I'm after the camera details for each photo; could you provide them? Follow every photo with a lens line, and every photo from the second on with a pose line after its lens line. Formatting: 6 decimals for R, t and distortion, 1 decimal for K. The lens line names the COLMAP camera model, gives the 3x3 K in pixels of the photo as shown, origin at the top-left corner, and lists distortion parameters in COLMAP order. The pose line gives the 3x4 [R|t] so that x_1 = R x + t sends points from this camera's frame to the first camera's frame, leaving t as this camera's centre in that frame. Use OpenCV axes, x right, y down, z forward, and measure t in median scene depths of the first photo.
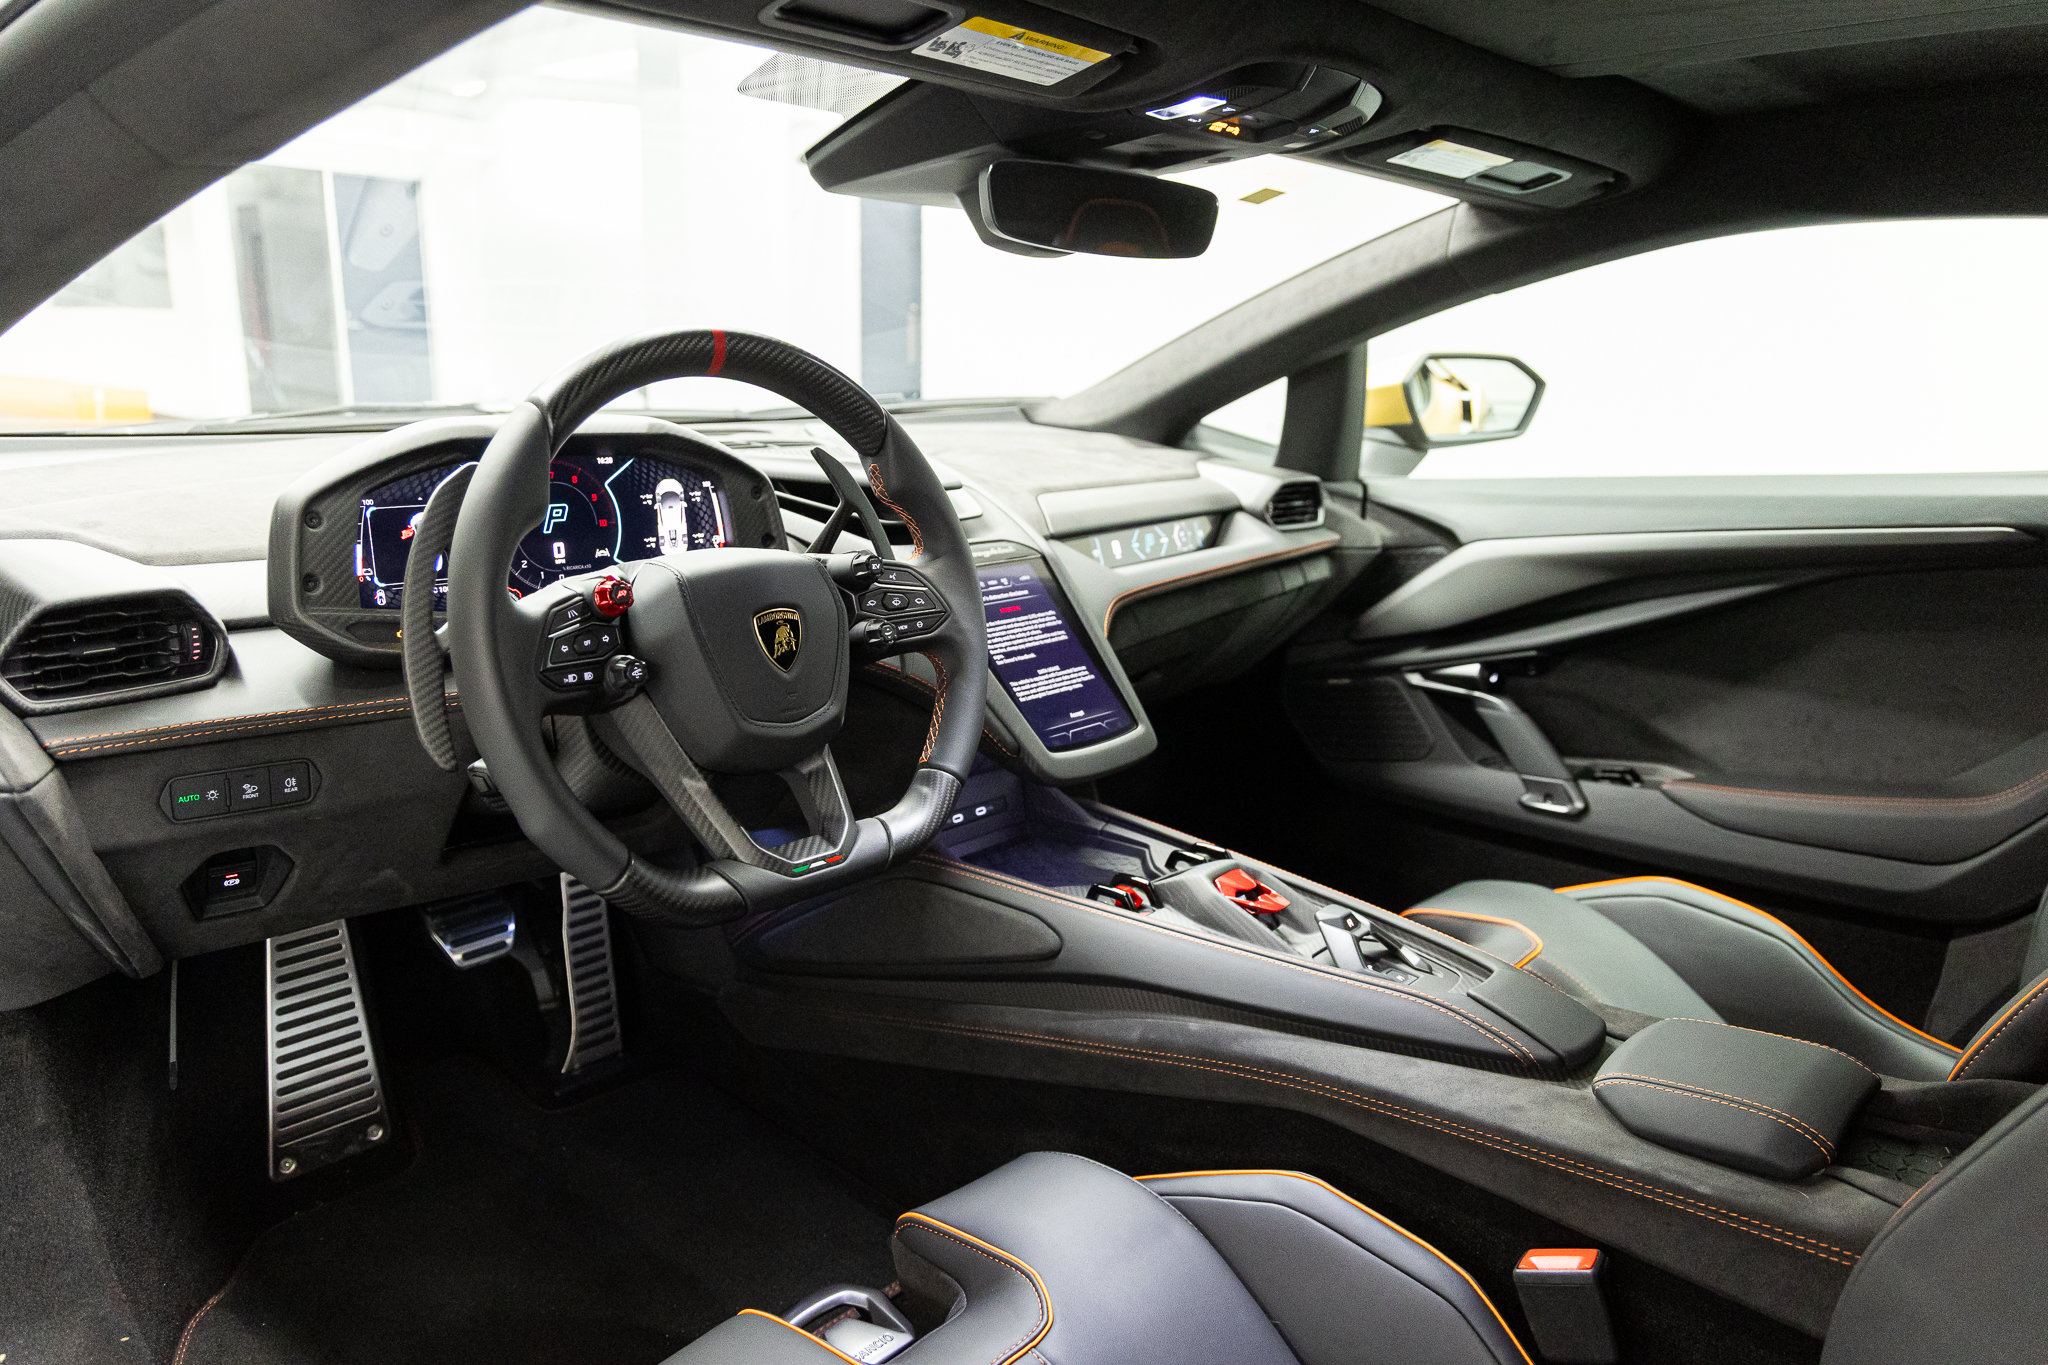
lens RADIAL K [[1371.4, 0, 1029.2], [0, 1371.4, 688.8], [0, 0, 1]] dist [0.000137, -0.001990]
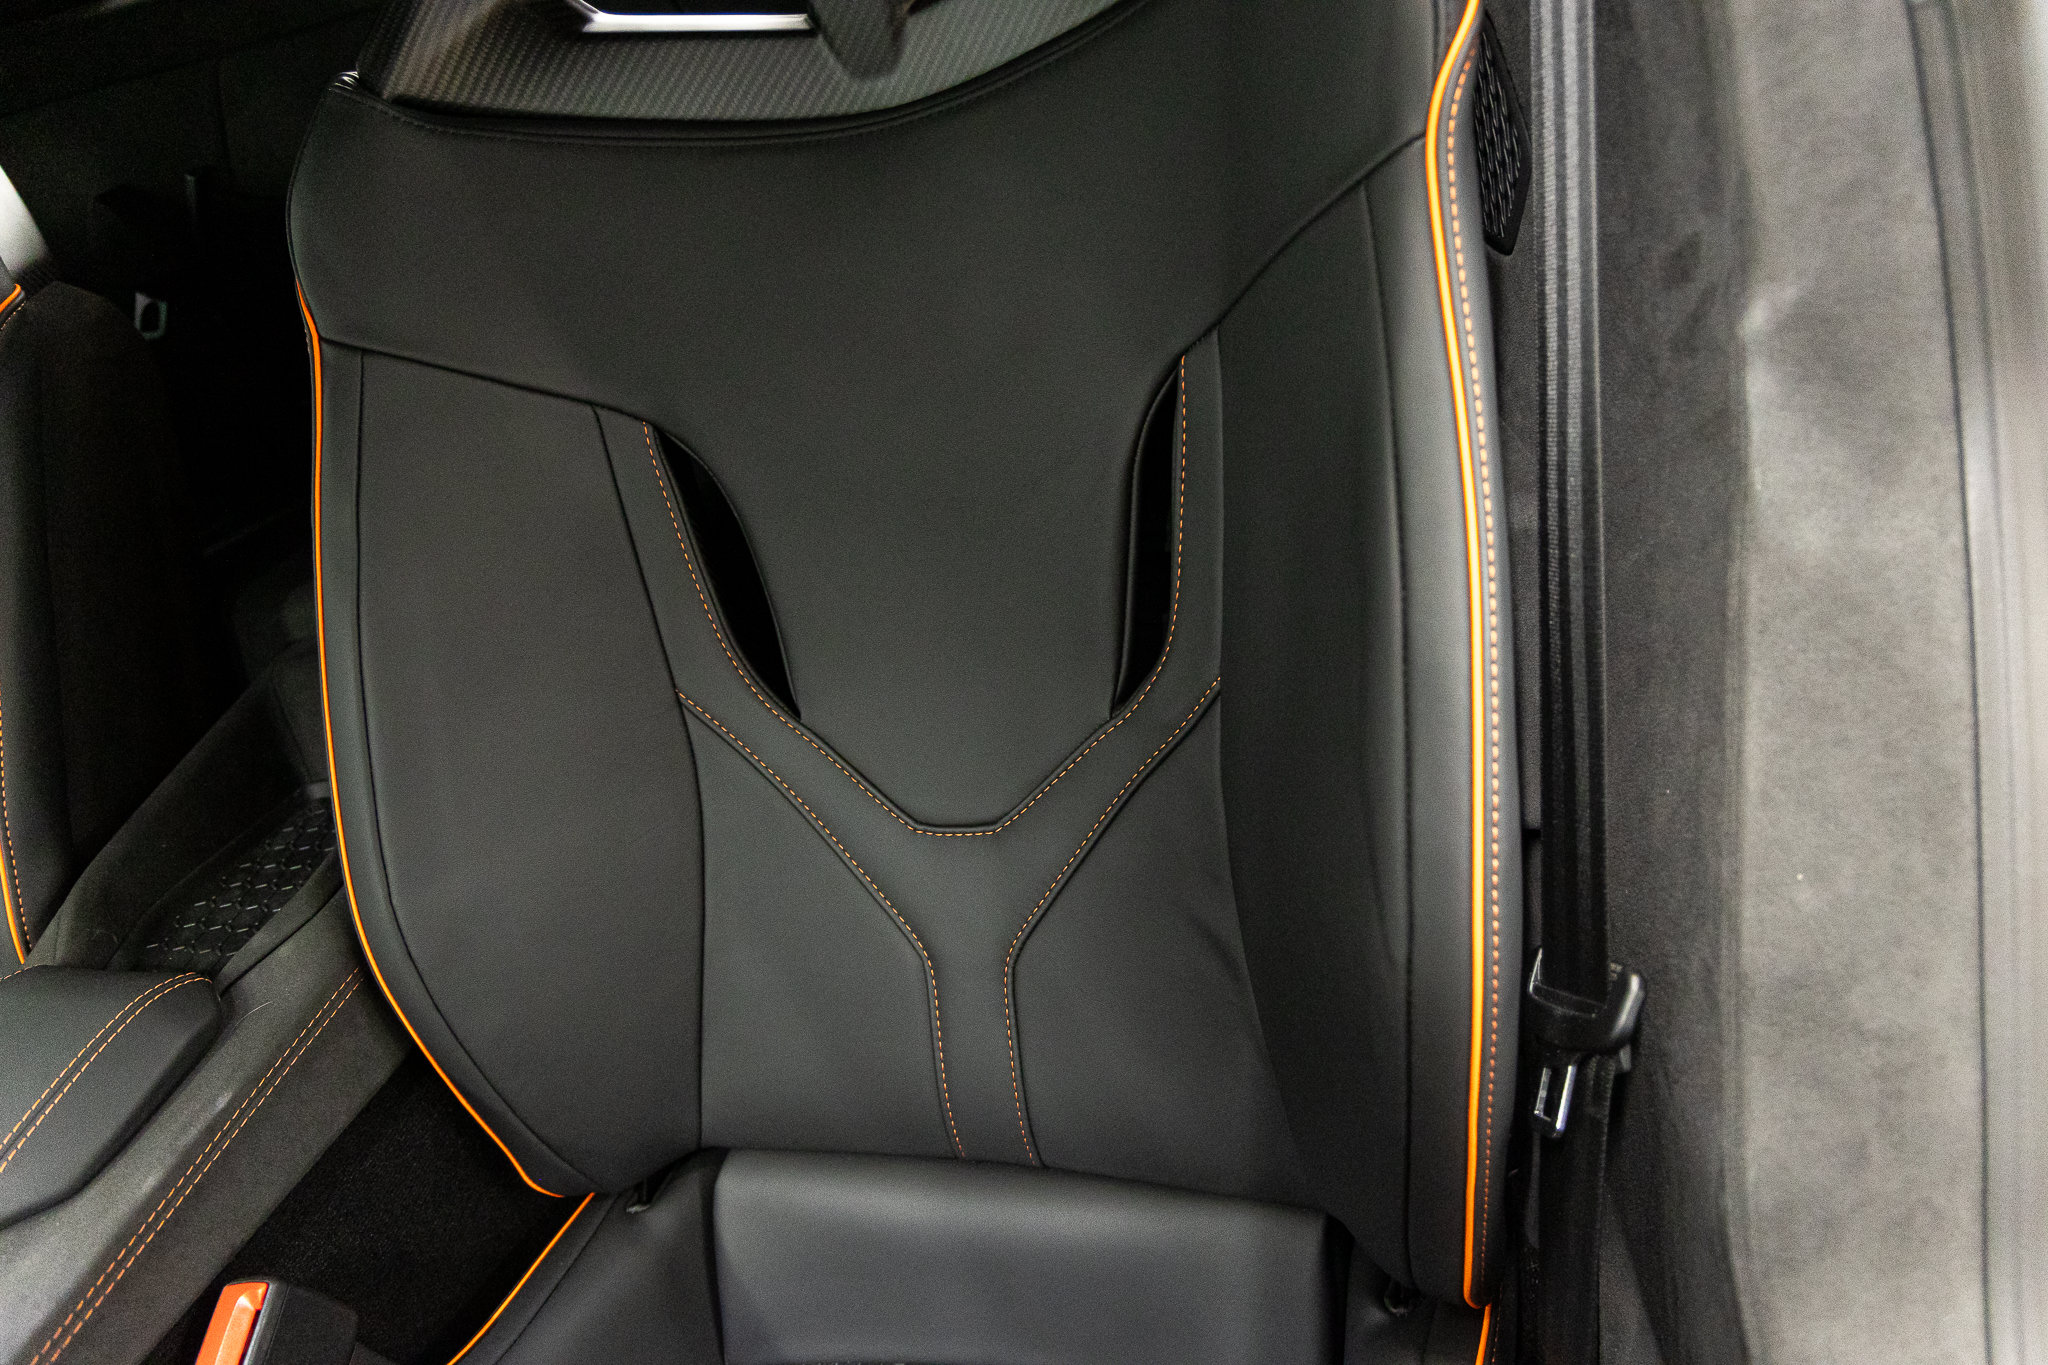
lens RADIAL K [[1473.0, 0, 1044.6], [0, 1473.0, 694.1], [0, 0, 1]] dist [-0.003029, -0.006272]
pose [[-0.409914, -0.398814, 0.820316, -0.162918], [0.436187, 0.704138, 0.560295, -0.031566], [-0.801069, 0.587484, -0.114679, 0.348011]]
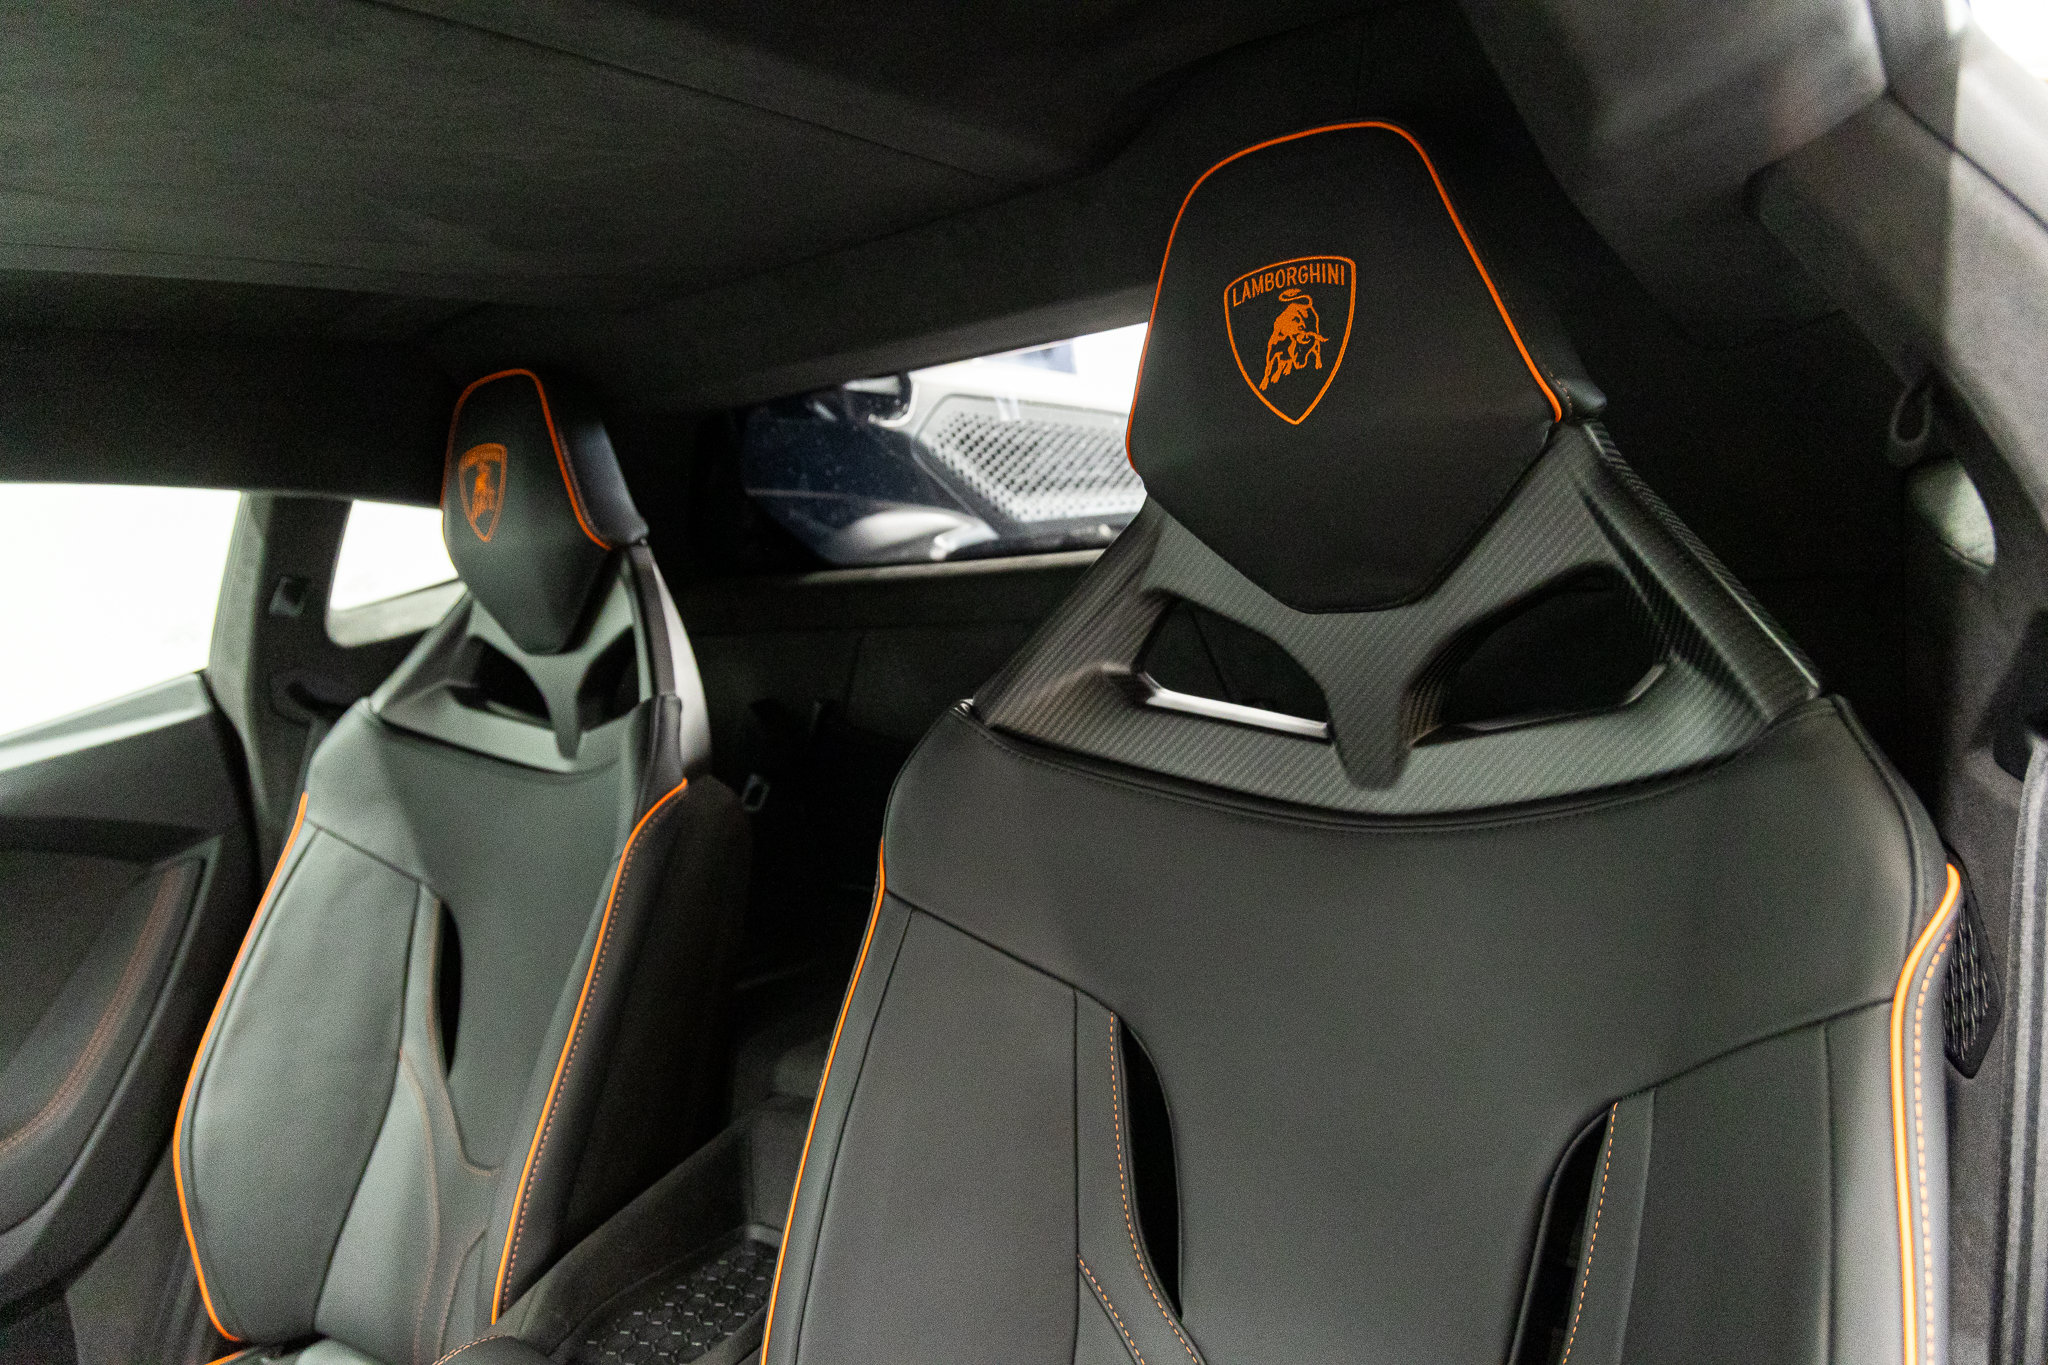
lens RADIAL K [[1371.4, 0, 1039.1], [0, 1371.4, 684.5], [0, 0, 1]] dist [0.000137, -0.001990]
pose [[-0.086325, -0.146609, 0.985421, -0.173786], [0.350809, 0.921290, 0.167800, -0.100838], [-0.932459, 0.360180, -0.028099, 0.340491]]
